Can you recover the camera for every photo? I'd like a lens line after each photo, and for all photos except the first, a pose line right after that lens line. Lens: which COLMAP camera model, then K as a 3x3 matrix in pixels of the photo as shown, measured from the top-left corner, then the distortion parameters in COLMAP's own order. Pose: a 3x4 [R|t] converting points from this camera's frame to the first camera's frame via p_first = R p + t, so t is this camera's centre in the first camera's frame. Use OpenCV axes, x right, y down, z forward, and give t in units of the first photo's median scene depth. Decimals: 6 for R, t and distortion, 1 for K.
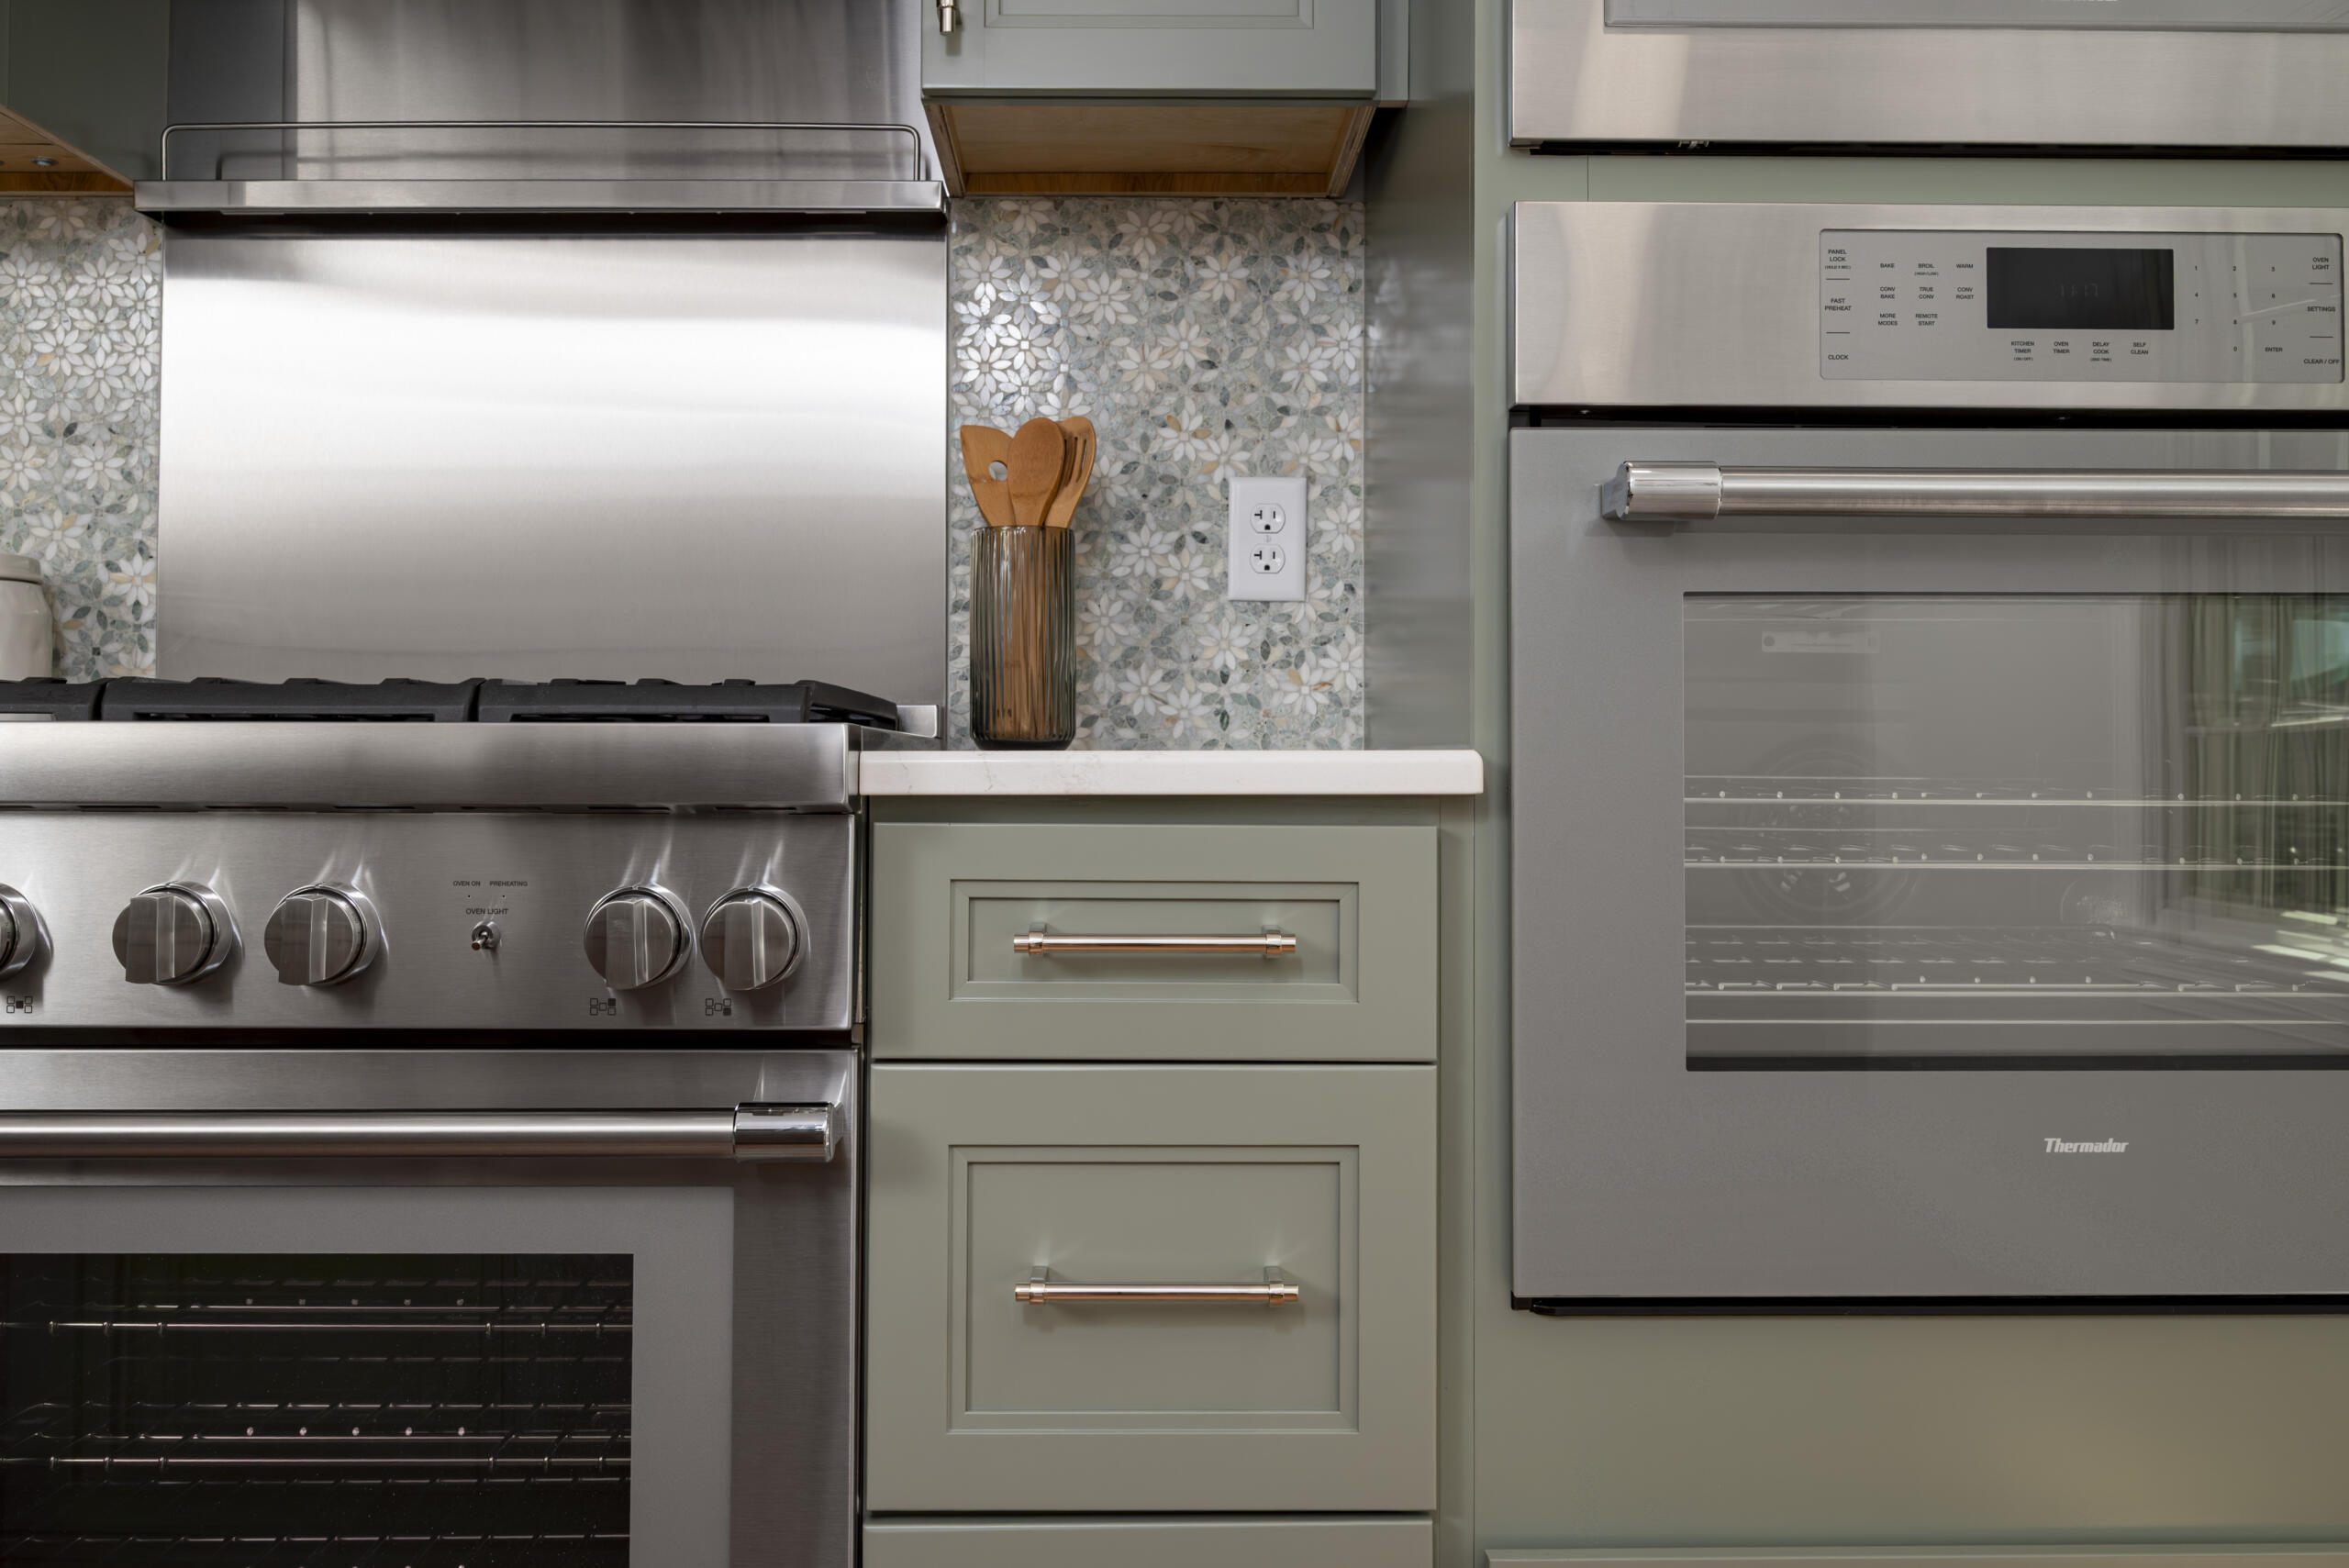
lens RADIAL K [[2067.4, 0, 1165.4], [0, 2067.4, 701.7], [0, 0, 1]] dist [-0.005687, -0.006859]
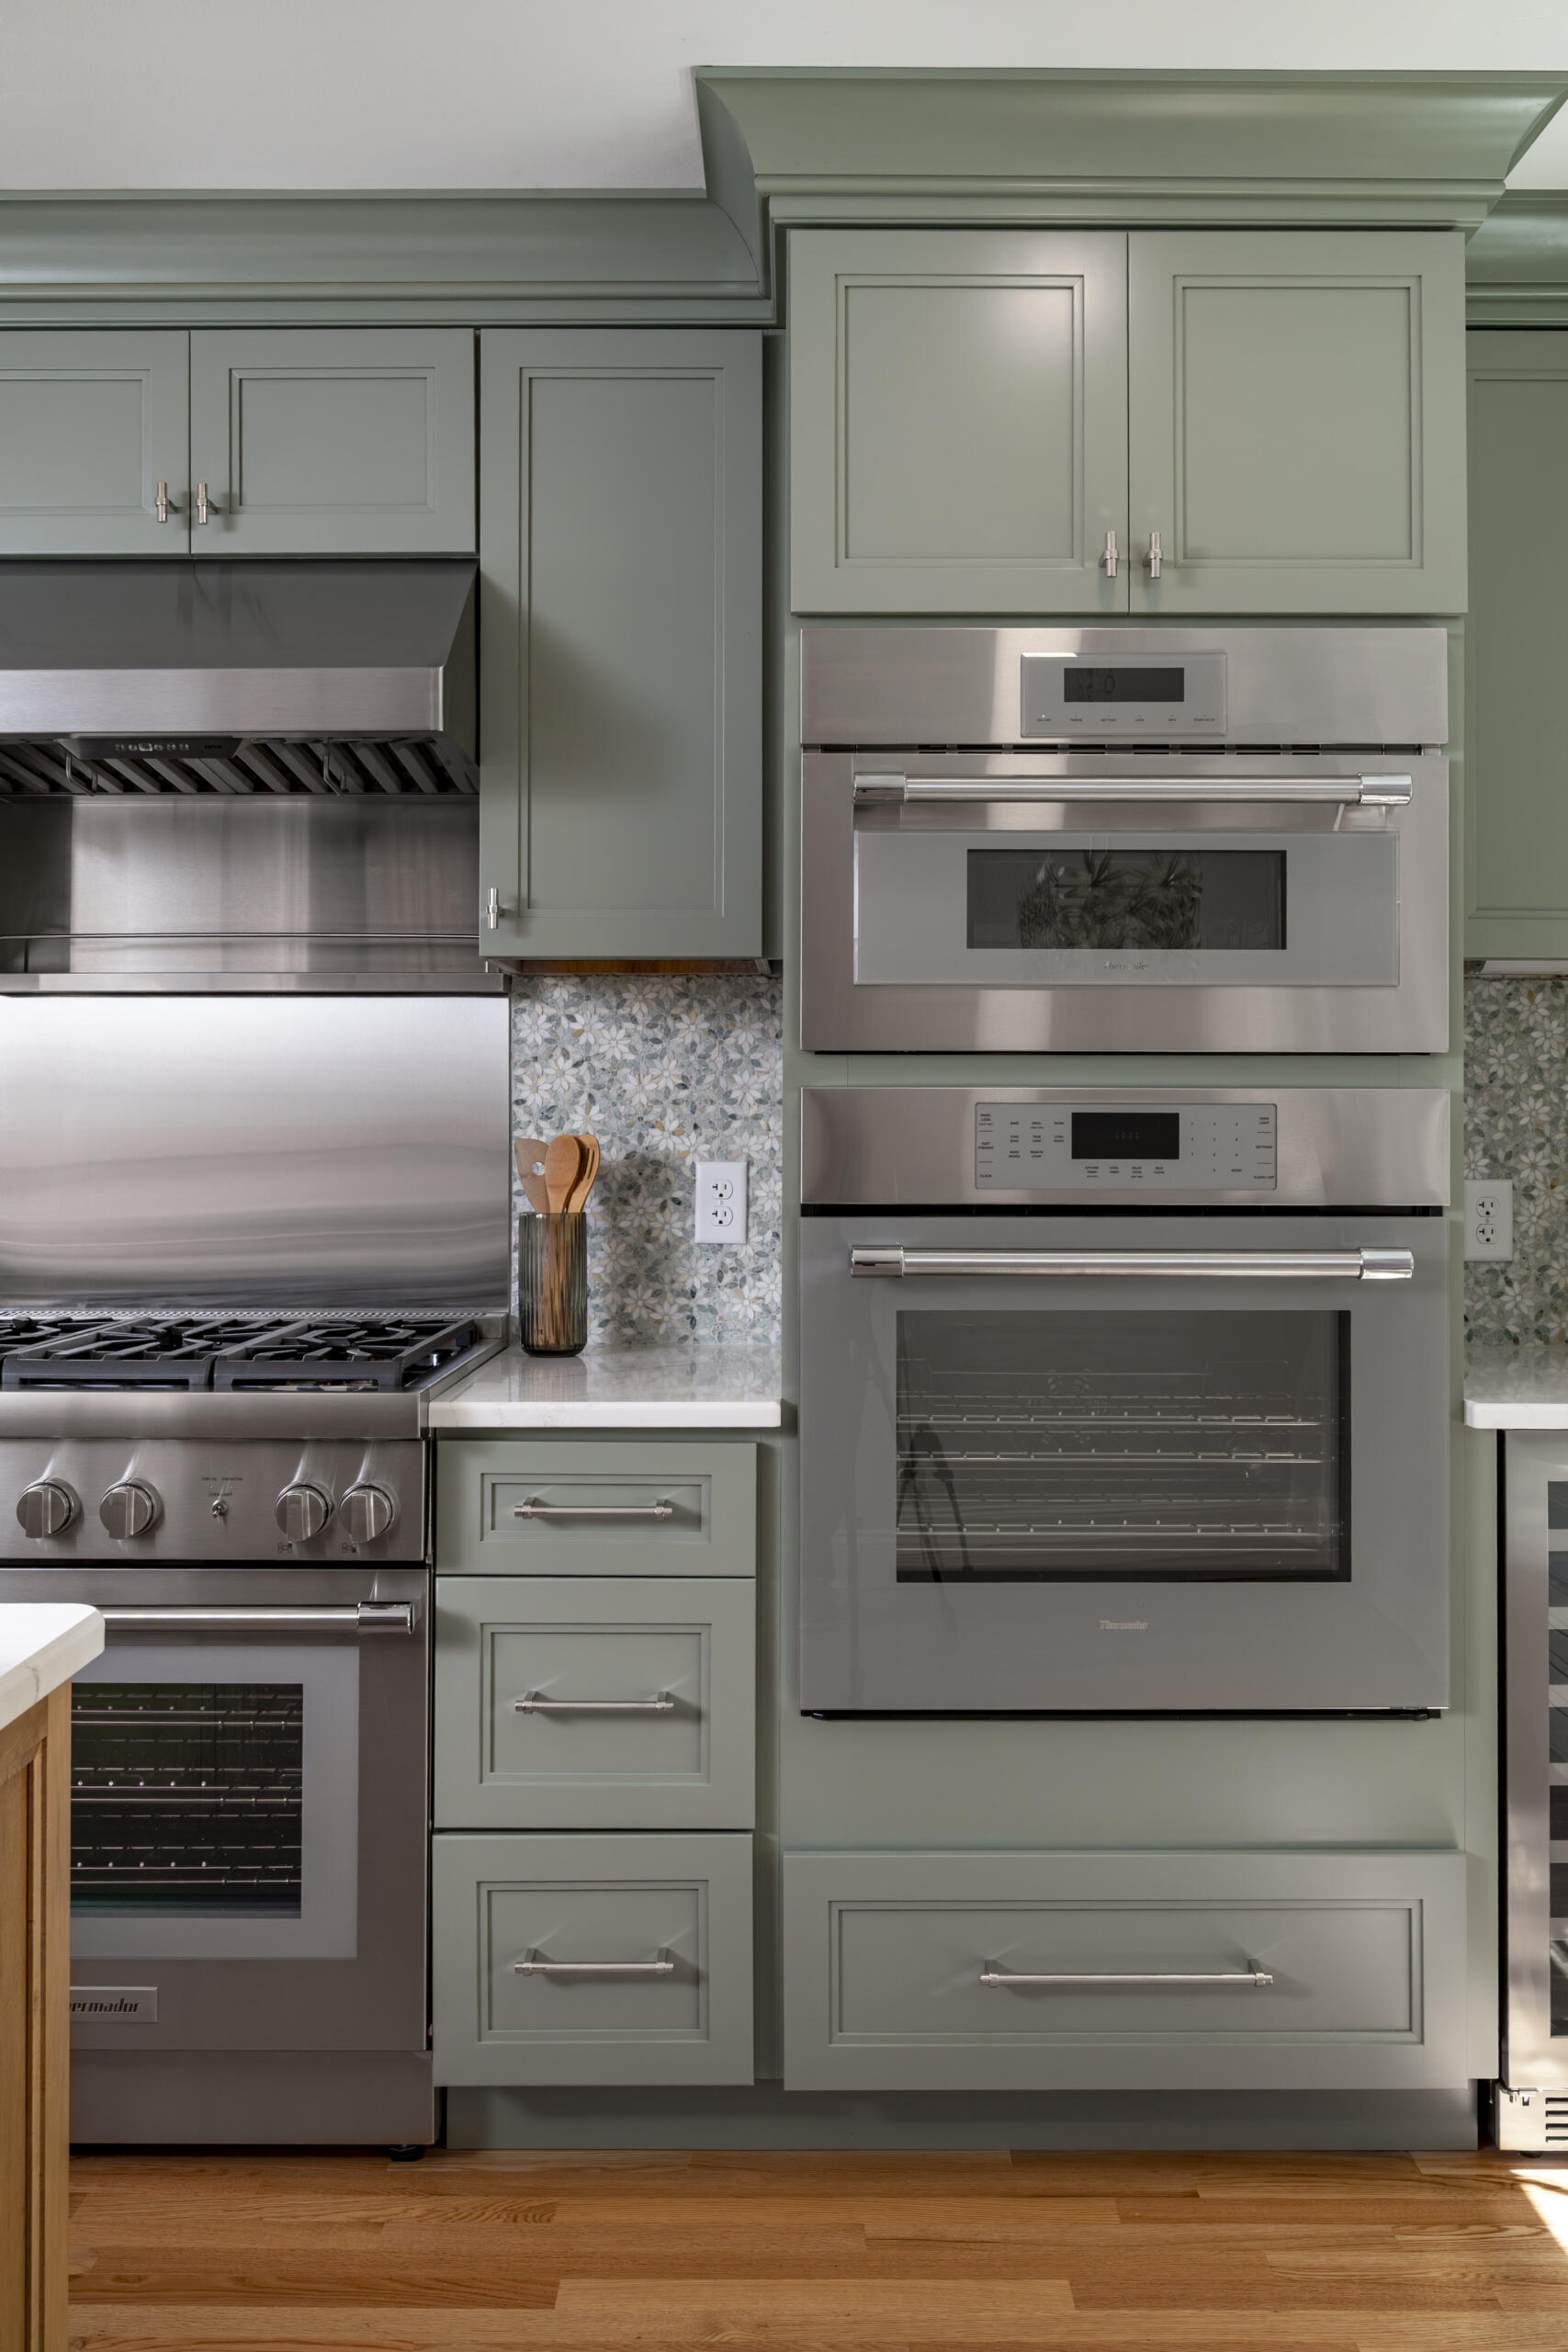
lens RADIAL K [[2122.1, 0, 831.7], [0, 2122.1, 1100.3], [0, 0, 1]] dist [0.001357, -0.001589]
pose [[0.999943, -0.000383, -0.010681, 0.146635], [0.000547, 0.999882, 0.015365, -0.177231], [0.010674, -0.015370, 0.999825, -0.549303]]
